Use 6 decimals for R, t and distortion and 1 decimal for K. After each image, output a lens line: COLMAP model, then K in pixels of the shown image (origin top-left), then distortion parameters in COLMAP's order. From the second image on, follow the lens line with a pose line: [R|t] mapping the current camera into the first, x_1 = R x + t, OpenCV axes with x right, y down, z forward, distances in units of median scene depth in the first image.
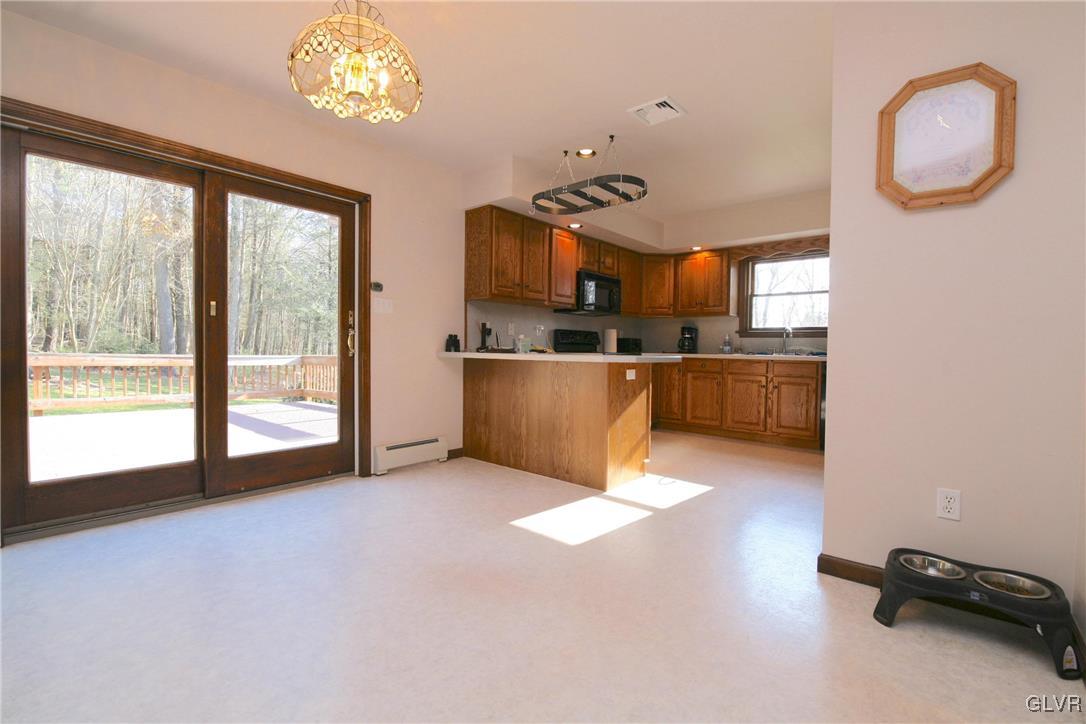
lens RADIAL K [[471.7, 0, 540.9], [0, 471.7, 359.3], [0, 0, 1]] dist [-0.000647, -0.011305]
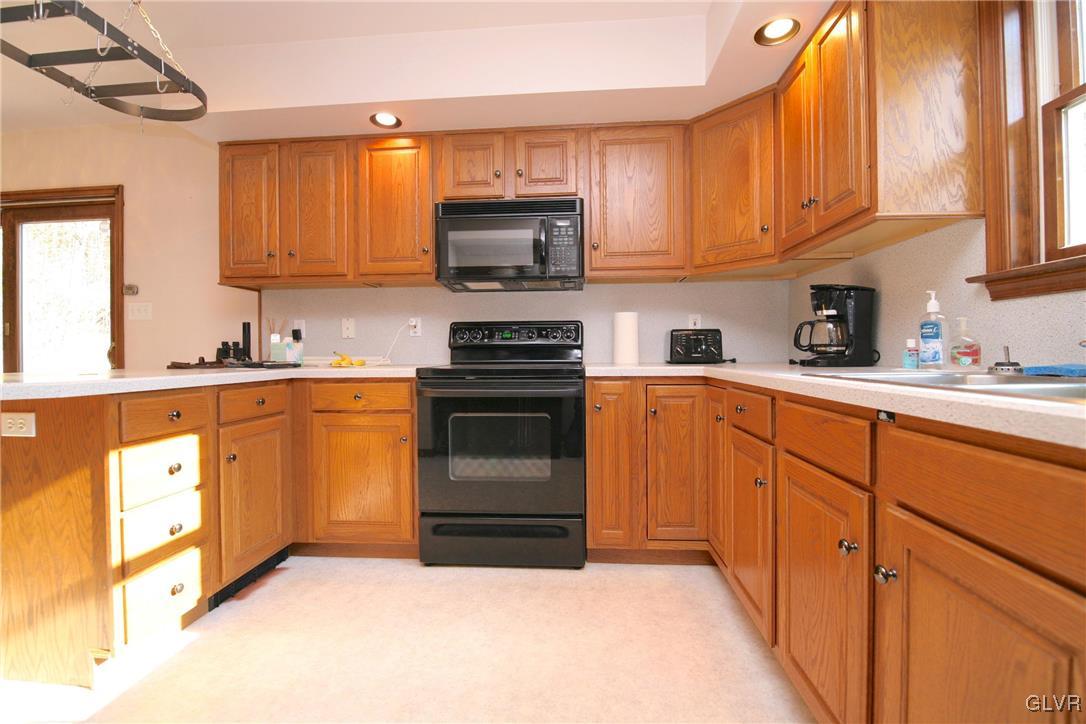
lens RADIAL K [[471.7, 0, 540.9], [0, 471.7, 359.3], [0, 0, 1]] dist [-0.000647, -0.011305]
pose [[0.594336, -0.015158, -0.804074, 0.541981], [-0.006804, 0.999692, -0.023875, -0.011132], [0.804188, 0.019660, 0.594050, 0.784780]]
